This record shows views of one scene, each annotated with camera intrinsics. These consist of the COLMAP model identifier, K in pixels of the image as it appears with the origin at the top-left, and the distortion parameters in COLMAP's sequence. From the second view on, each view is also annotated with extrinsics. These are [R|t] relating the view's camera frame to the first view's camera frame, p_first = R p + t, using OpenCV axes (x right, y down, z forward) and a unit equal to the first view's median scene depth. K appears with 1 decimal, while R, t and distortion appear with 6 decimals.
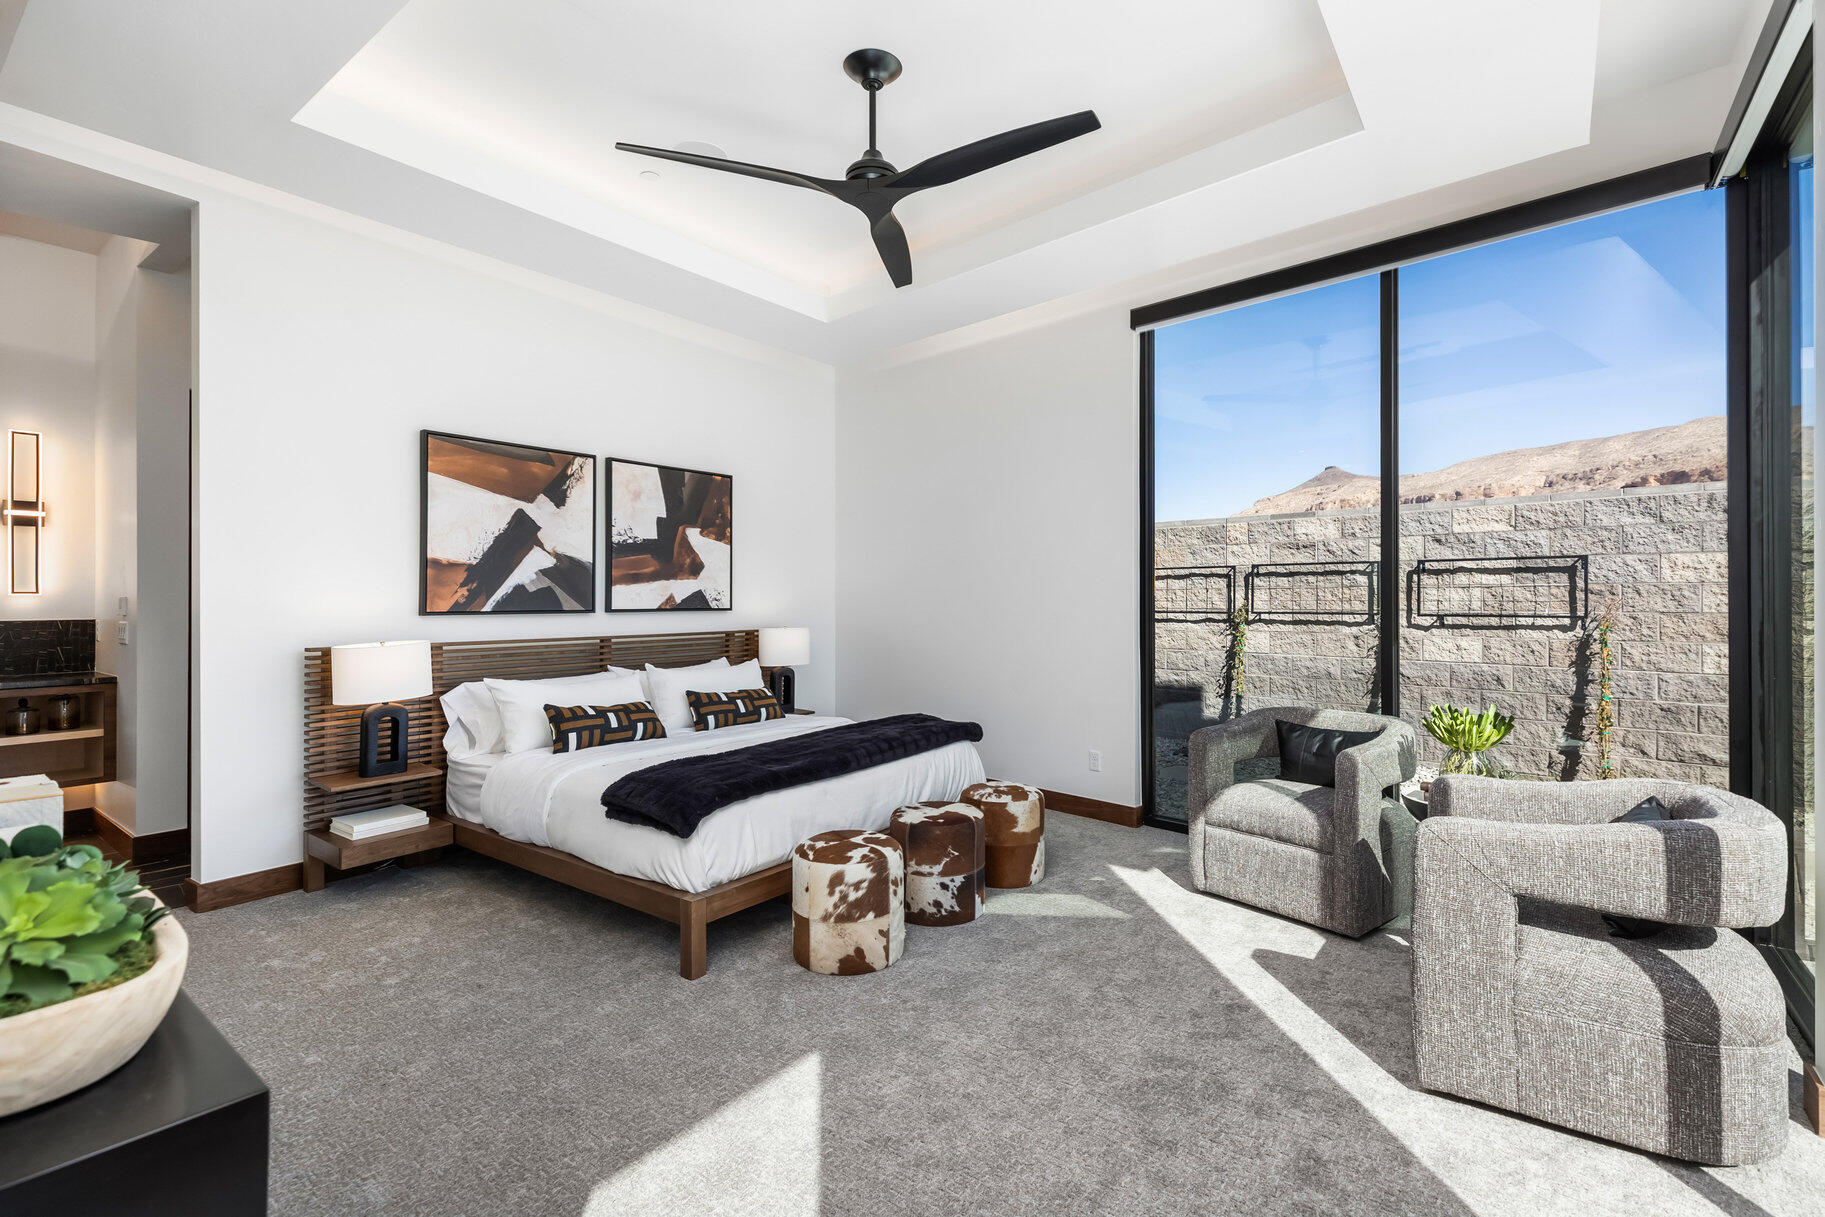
lens RADIAL K [[829.5, 0, 952.4], [0, 829.5, 598.2], [0, 0, 1]] dist [-0.000479, -0.000037]
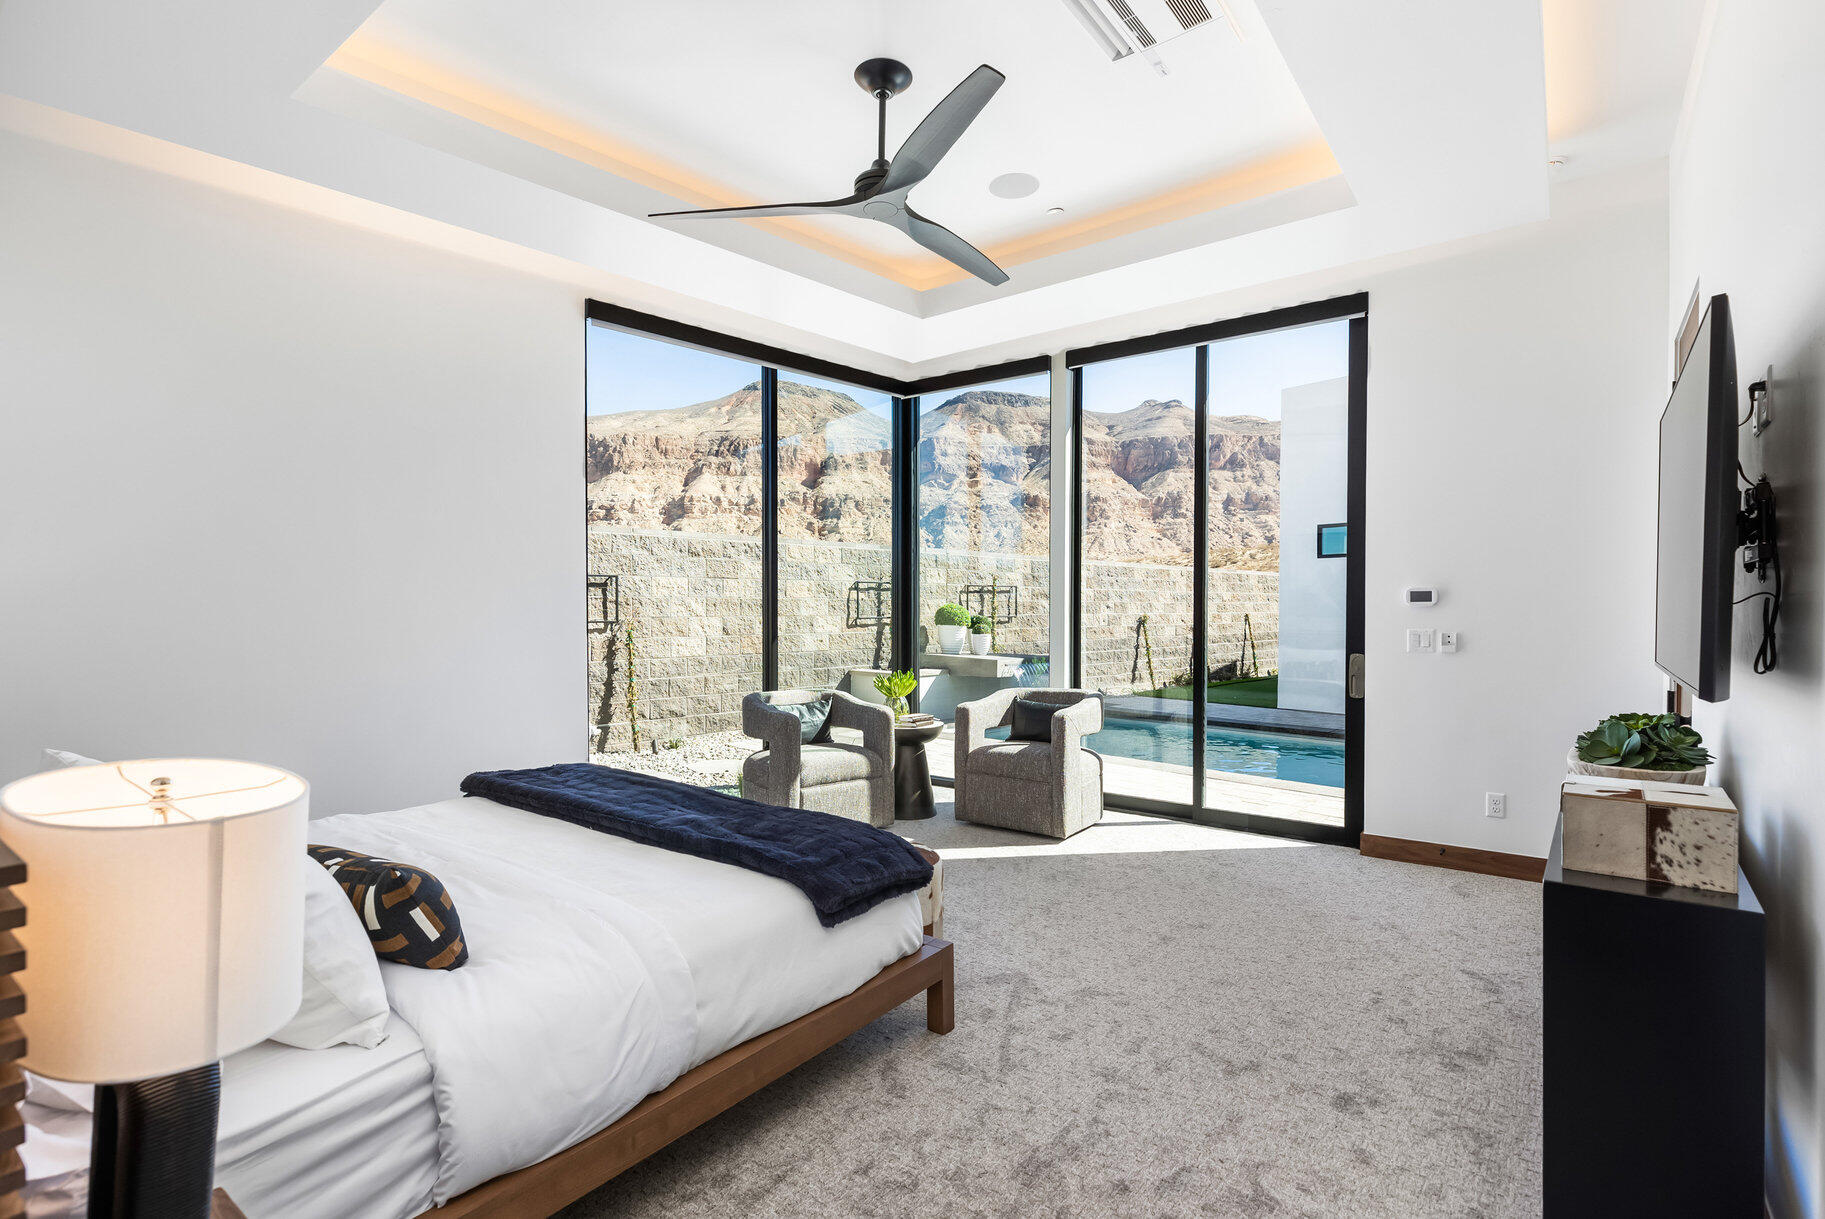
lens RADIAL K [[850.4, 0, 912.5], [0, 850.4, 609.5], [0, 0, 1]] dist [-0.000666, -0.000051]
pose [[0.039428, -0.001032, 0.999222, -0.580580], [-0.002155, 0.999997, 0.001118, 0.000424], [-0.999220, -0.002197, 0.039426, 0.468278]]
